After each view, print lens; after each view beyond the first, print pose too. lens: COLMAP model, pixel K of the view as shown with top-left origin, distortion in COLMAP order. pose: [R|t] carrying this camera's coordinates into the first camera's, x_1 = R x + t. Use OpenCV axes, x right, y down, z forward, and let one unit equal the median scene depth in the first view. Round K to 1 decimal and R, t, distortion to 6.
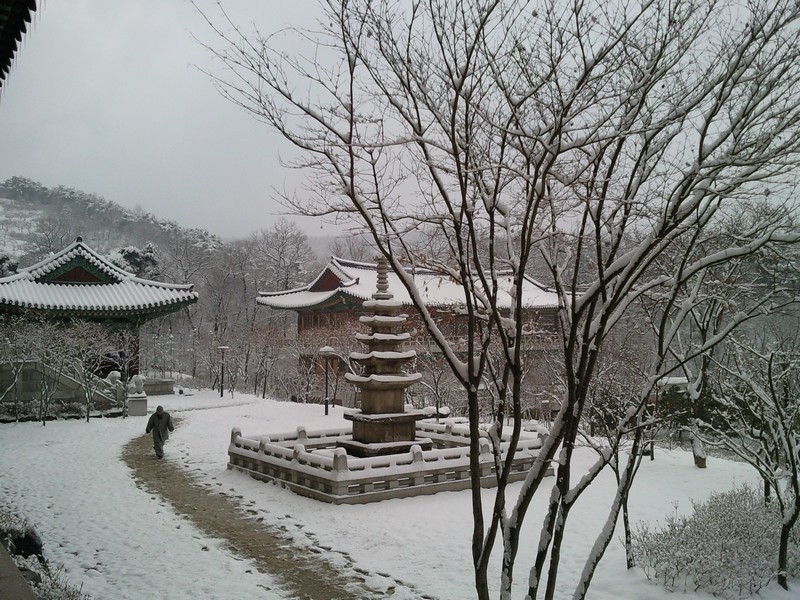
lens RADIAL K [[779.0, 0, 414.6], [0, 779.0, 296.0], [0, 0, 1]] dist [0.093267, -0.367512]
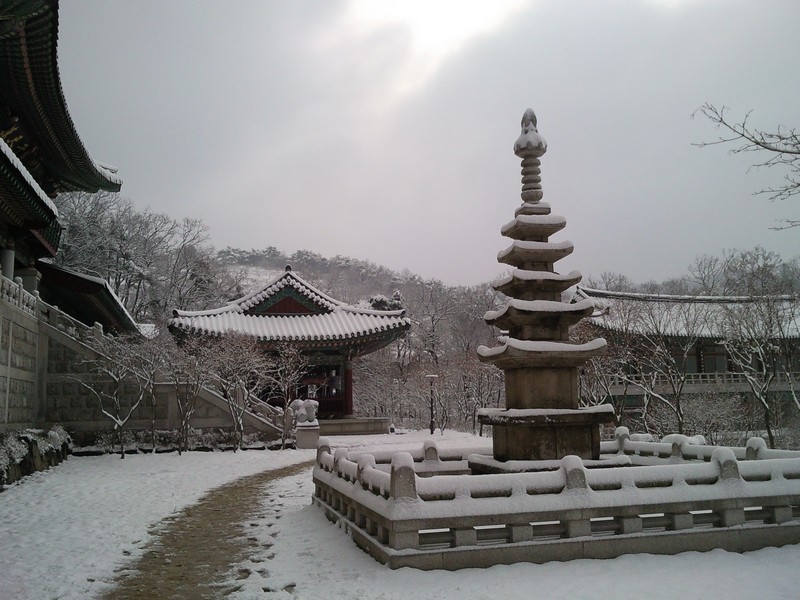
lens RADIAL K [[779.0, 0, 414.6], [0, 779.0, 296.0], [0, 0, 1]] dist [0.093267, -0.367512]
pose [[0.940263, -0.061983, -0.334759, 0.027868], [0.036425, 0.995958, -0.082098, 0.044108], [0.338494, 0.065000, 0.938721, 0.171273]]
